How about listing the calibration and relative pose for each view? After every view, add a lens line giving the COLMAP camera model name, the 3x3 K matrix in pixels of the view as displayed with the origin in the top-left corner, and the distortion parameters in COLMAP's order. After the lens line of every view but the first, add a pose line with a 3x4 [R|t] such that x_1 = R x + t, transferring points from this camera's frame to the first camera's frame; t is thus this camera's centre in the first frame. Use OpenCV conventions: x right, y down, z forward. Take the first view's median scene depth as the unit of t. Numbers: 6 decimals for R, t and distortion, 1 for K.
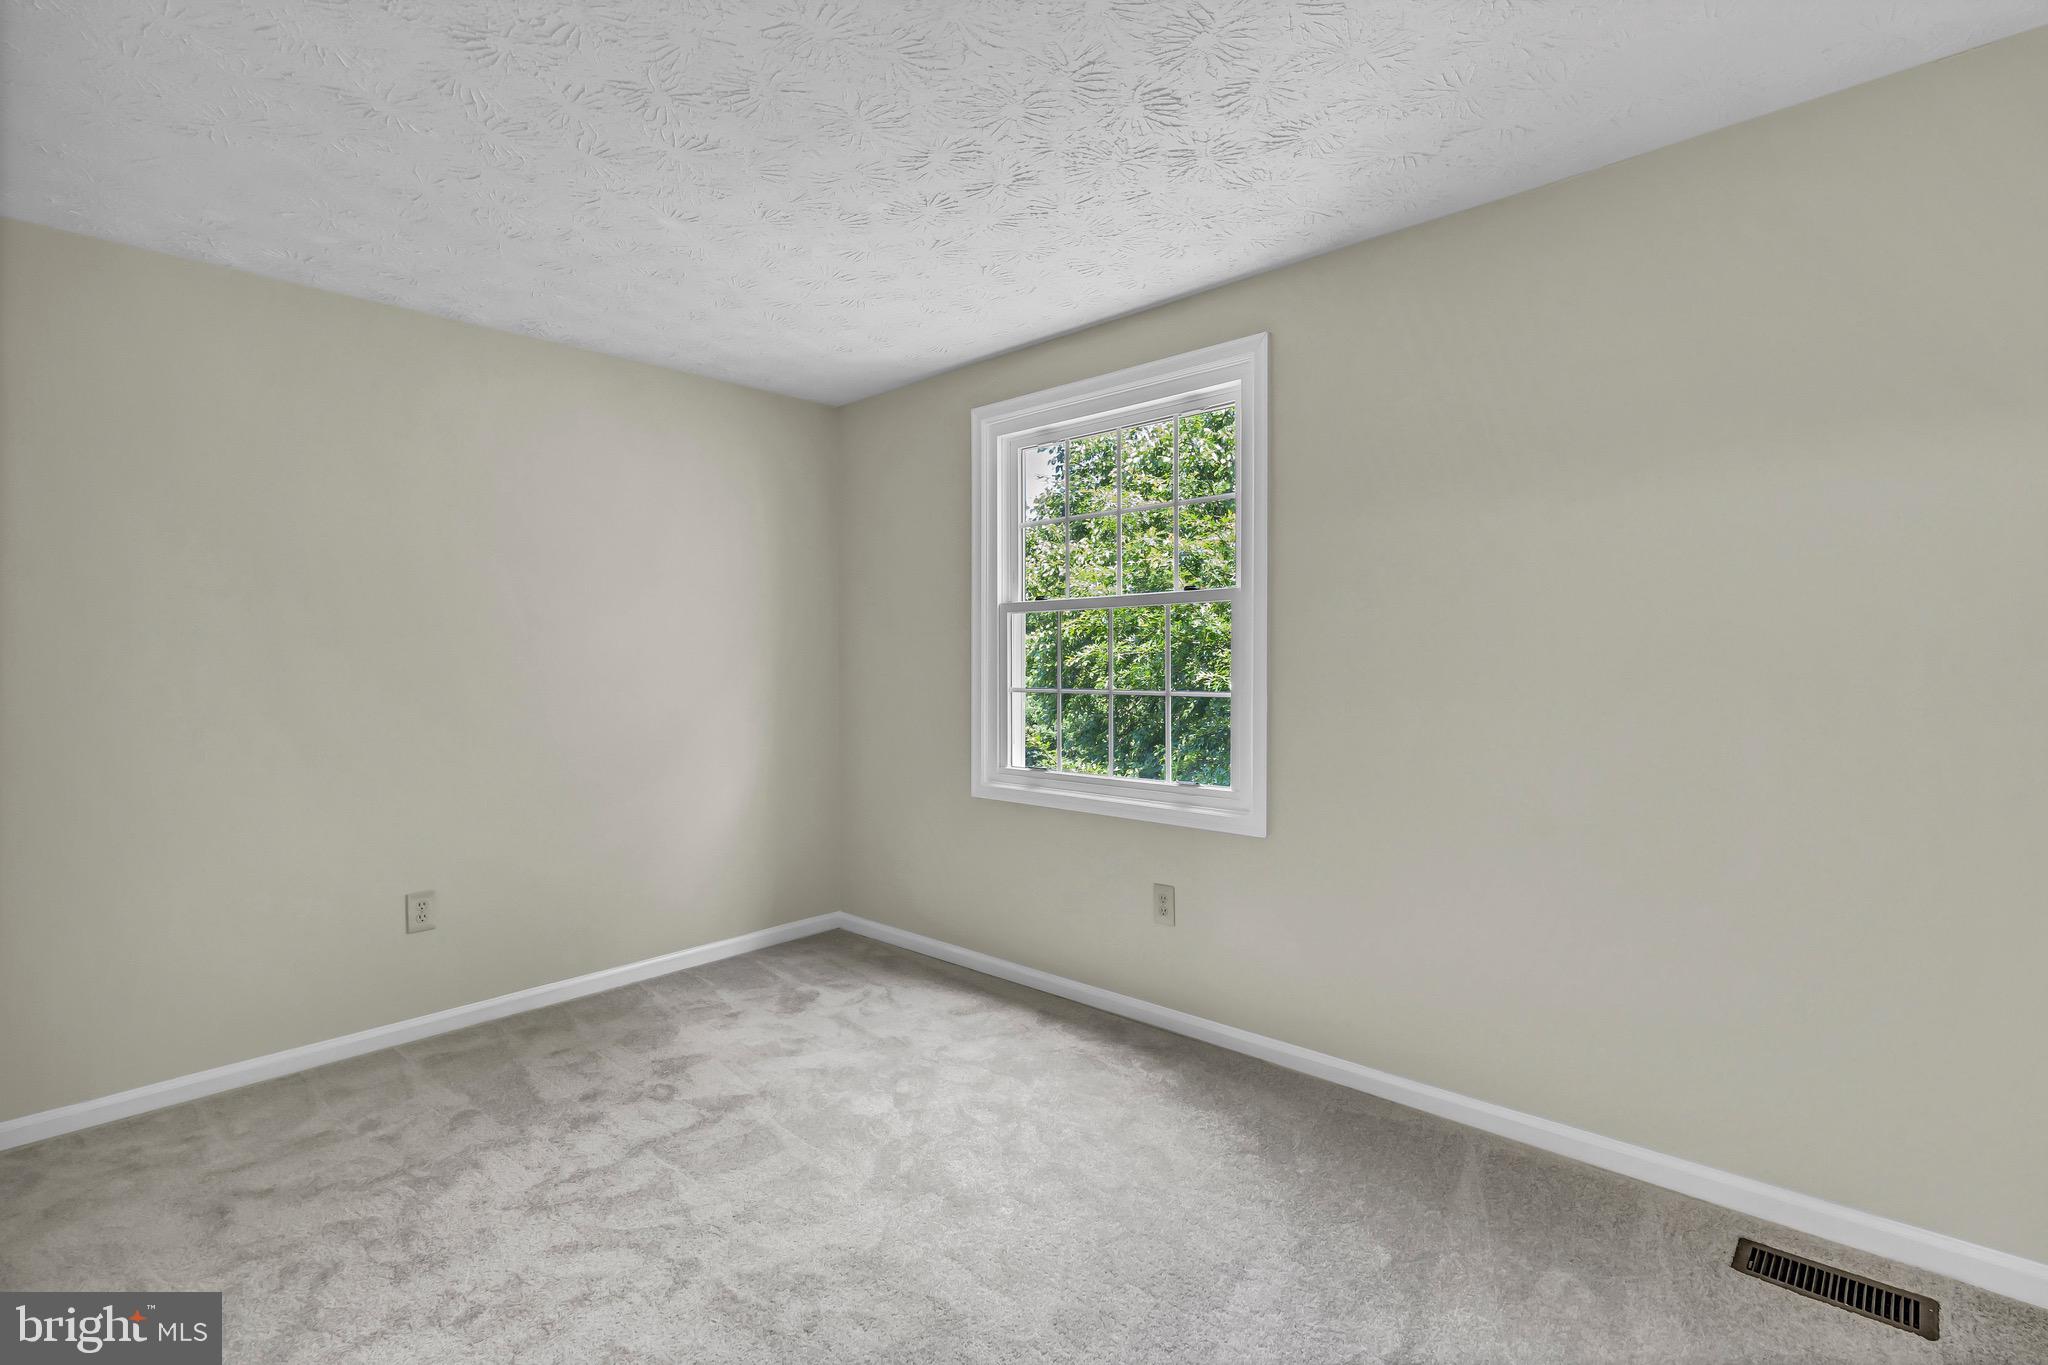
lens RADIAL K [[943.3, 0, 1038.3], [0, 943.3, 672.1], [0, 0, 1]] dist [0.000306, 0.000196]
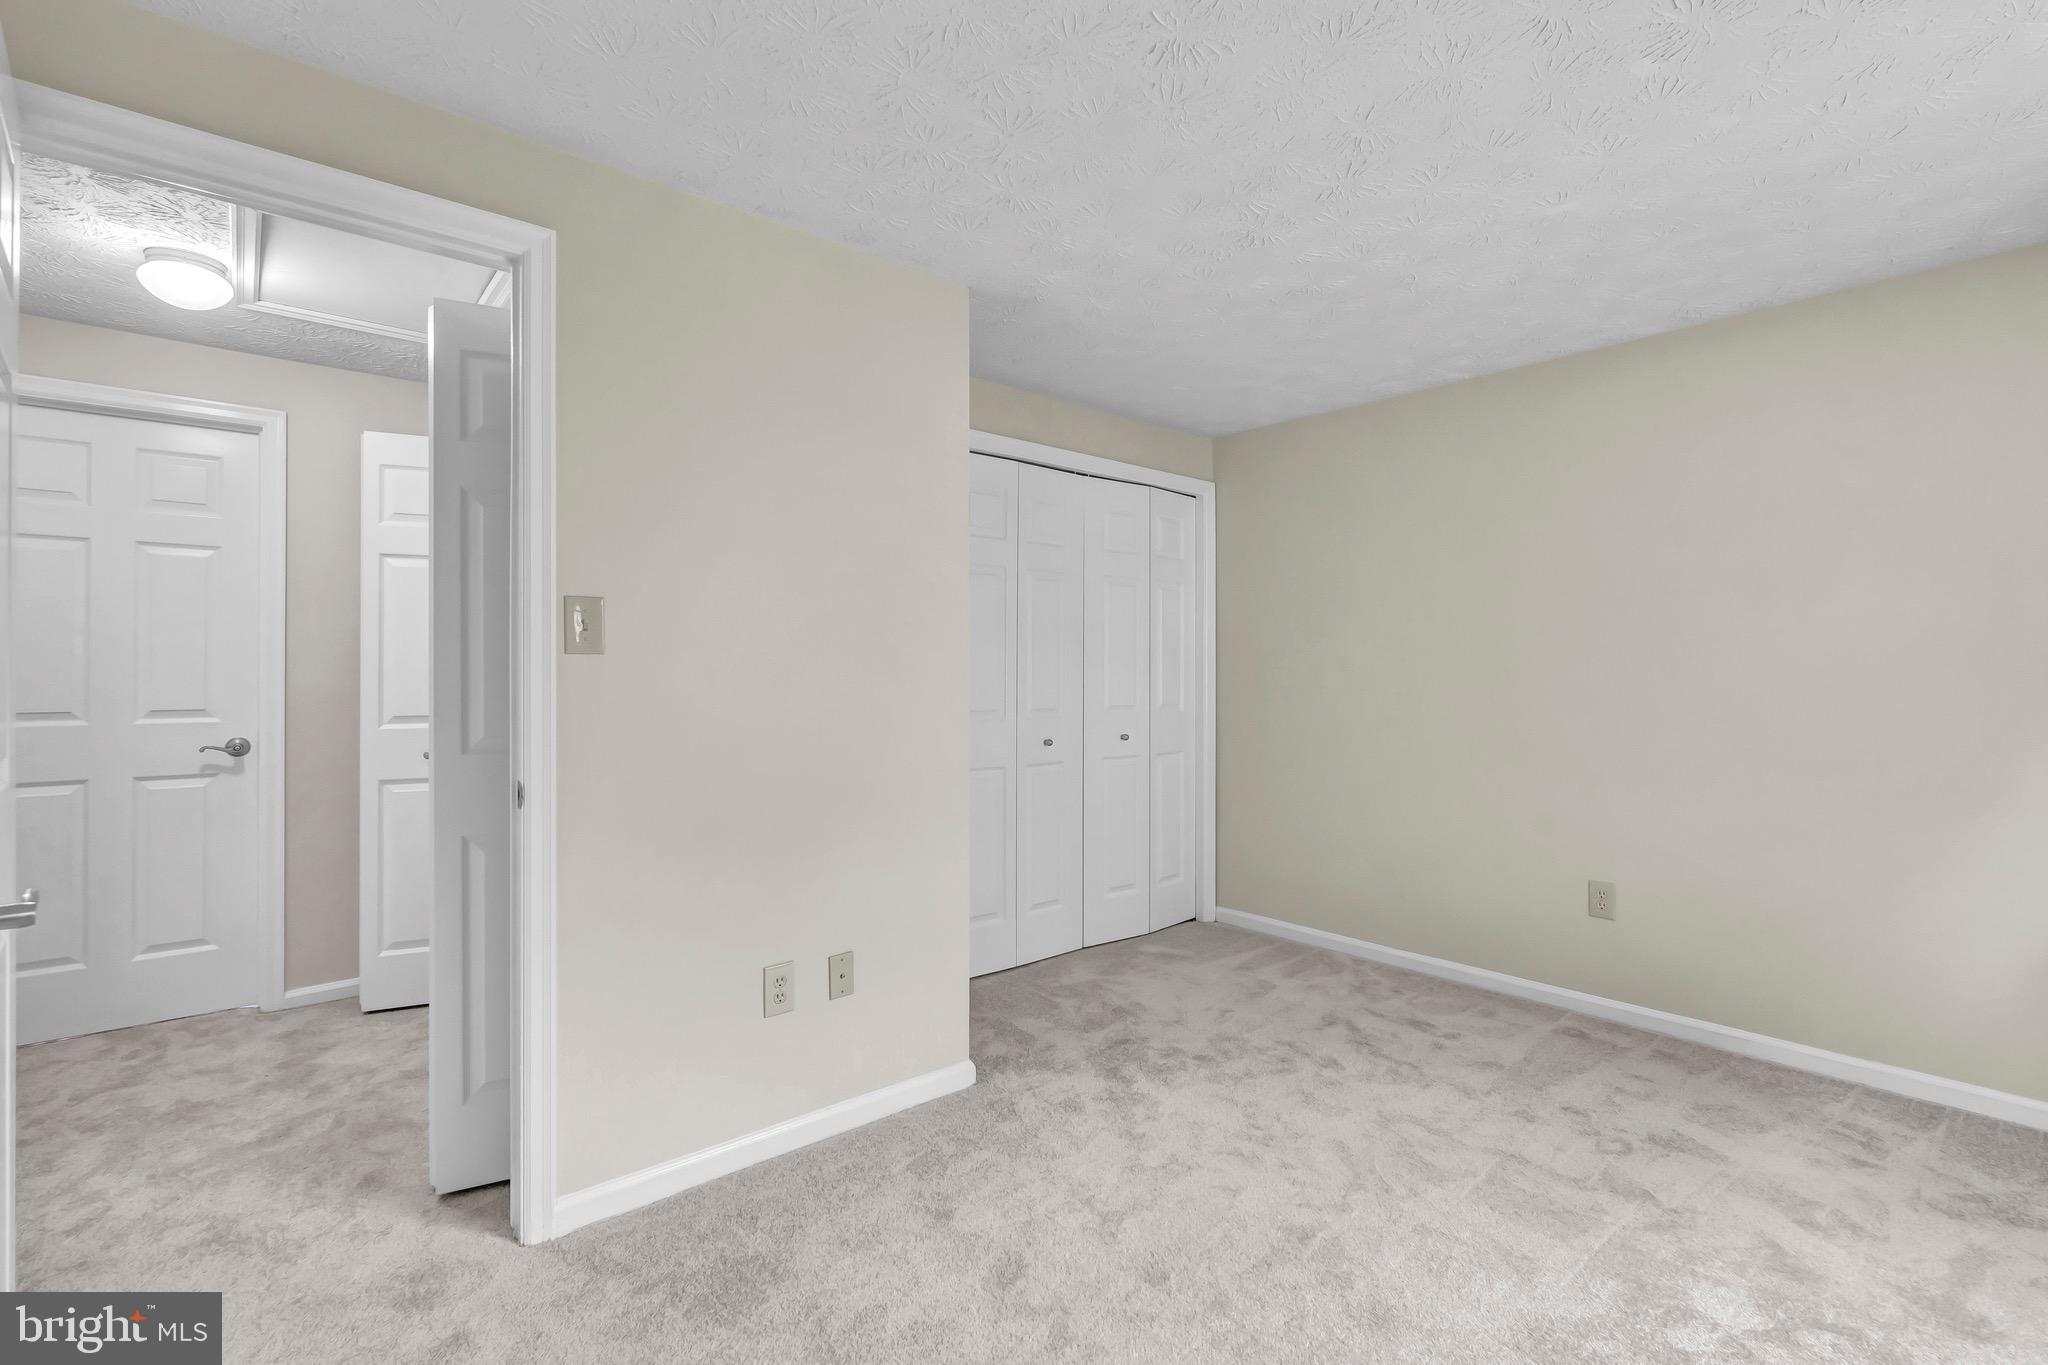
lens RADIAL K [[943.3, 0, 1038.6], [0, 943.3, 674.9], [0, 0, 1]] dist [0.000306, 0.000196]
pose [[-0.131307, 0.014398, -0.991237, 0.608547], [-0.011317, 0.999808, 0.016022, -0.018800], [0.991277, 0.013321, -0.131119, 0.601705]]
